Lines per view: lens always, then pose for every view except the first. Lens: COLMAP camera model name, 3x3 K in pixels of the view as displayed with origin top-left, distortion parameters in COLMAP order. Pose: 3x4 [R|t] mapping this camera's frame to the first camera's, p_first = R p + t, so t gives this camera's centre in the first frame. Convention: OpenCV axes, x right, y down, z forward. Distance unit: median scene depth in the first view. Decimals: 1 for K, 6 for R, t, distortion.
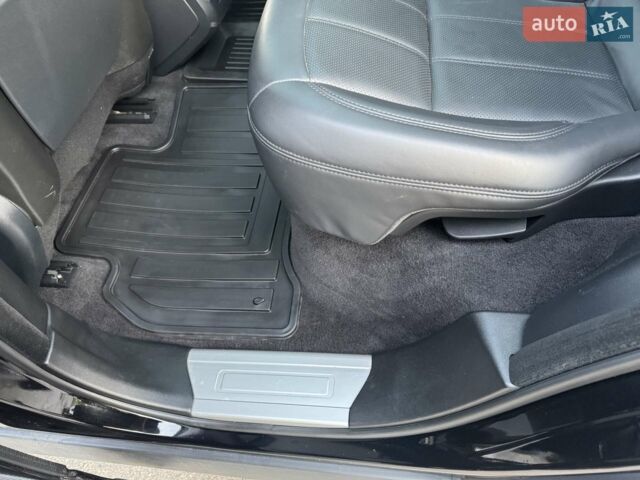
lens RADIAL K [[444.6, 0, 320.0], [0, 444.6, 240.0], [0, 0, 1]] dist [0.054098, -0.069606]
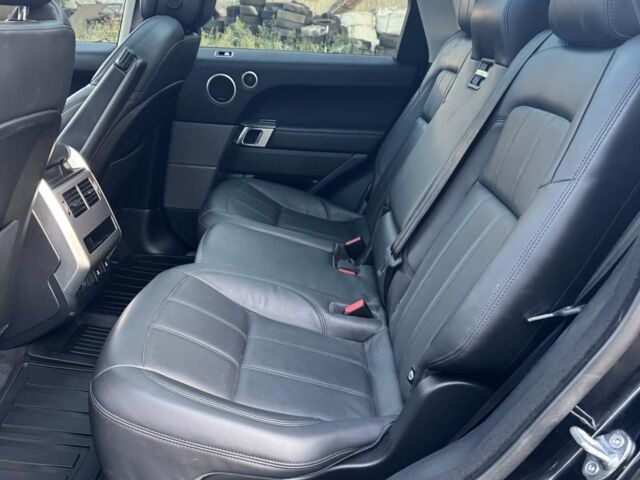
lens RADIAL K [[592.8, 0, 320.0], [0, 592.8, 240.0], [0, 0, 1]] dist [0.107179, -0.205748]
pose [[0.967122, 0.173549, 0.185892, 0.087569], [-0.040871, 0.827523, -0.559943, 0.315516], [-0.251008, 0.533935, 0.807408, -0.806115]]
